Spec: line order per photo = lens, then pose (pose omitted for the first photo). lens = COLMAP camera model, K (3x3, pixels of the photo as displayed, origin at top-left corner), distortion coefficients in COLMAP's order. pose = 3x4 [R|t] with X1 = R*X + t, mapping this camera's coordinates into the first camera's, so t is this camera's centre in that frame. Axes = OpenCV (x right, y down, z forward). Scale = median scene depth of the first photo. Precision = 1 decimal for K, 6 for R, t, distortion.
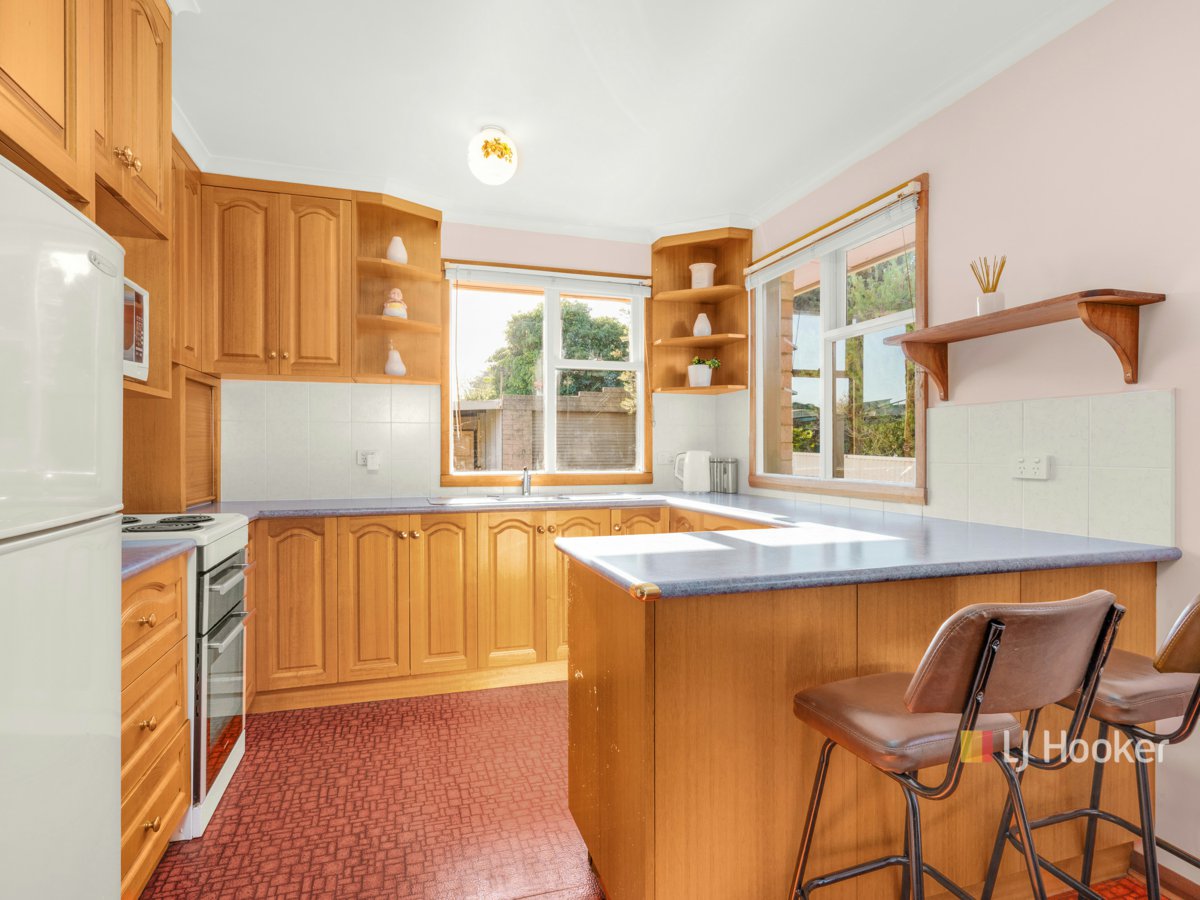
lens RADIAL K [[639.7, 0, 597.7], [0, 639.7, 455.3], [0, 0, 1]] dist [-0.002783, 0.013200]
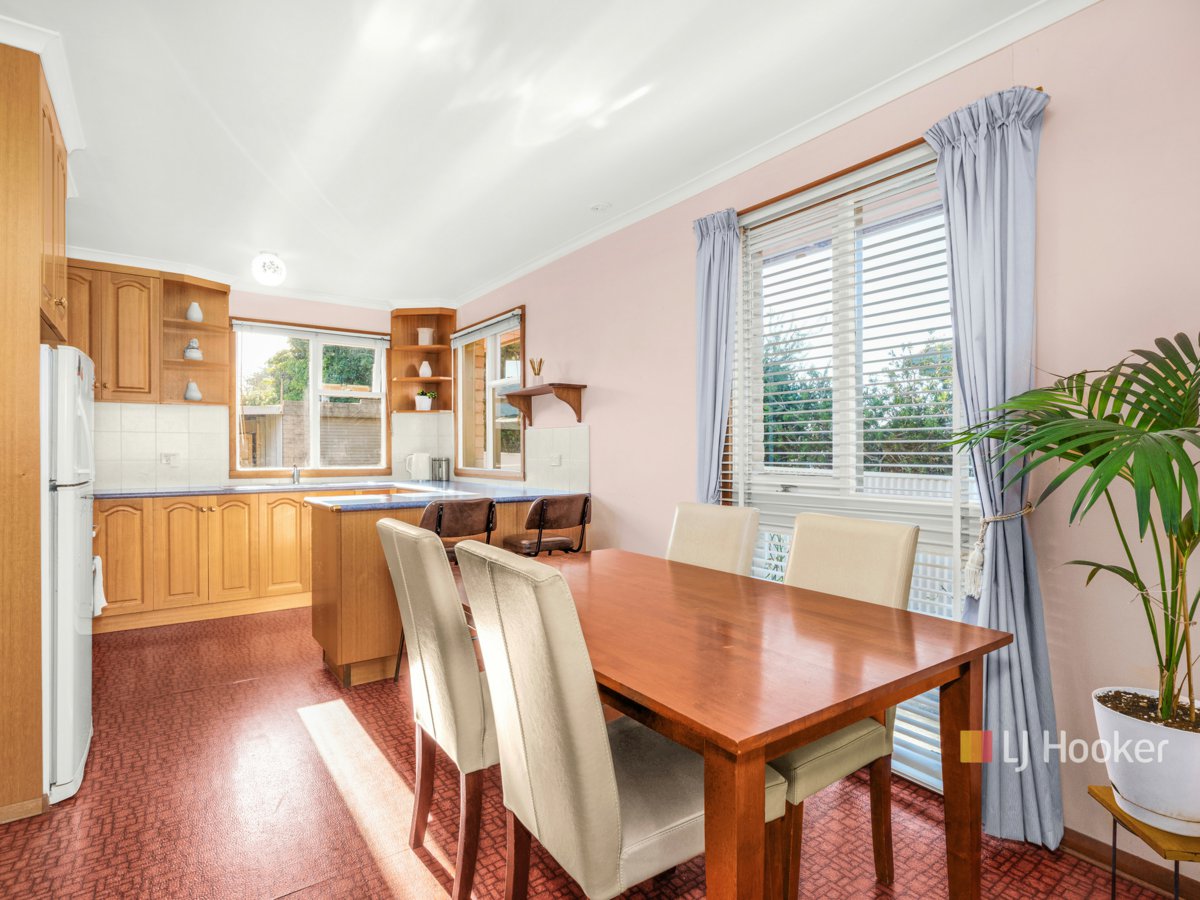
lens RADIAL K [[639.7, 0, 597.7], [0, 639.7, 455.3], [0, 0, 1]] dist [-0.002783, 0.013200]
pose [[0.953760, -0.003085, 0.300552, 0.104316], [0.004560, 0.999981, -0.004207, 0.007283], [-0.300533, 0.005383, 0.953756, -0.586431]]
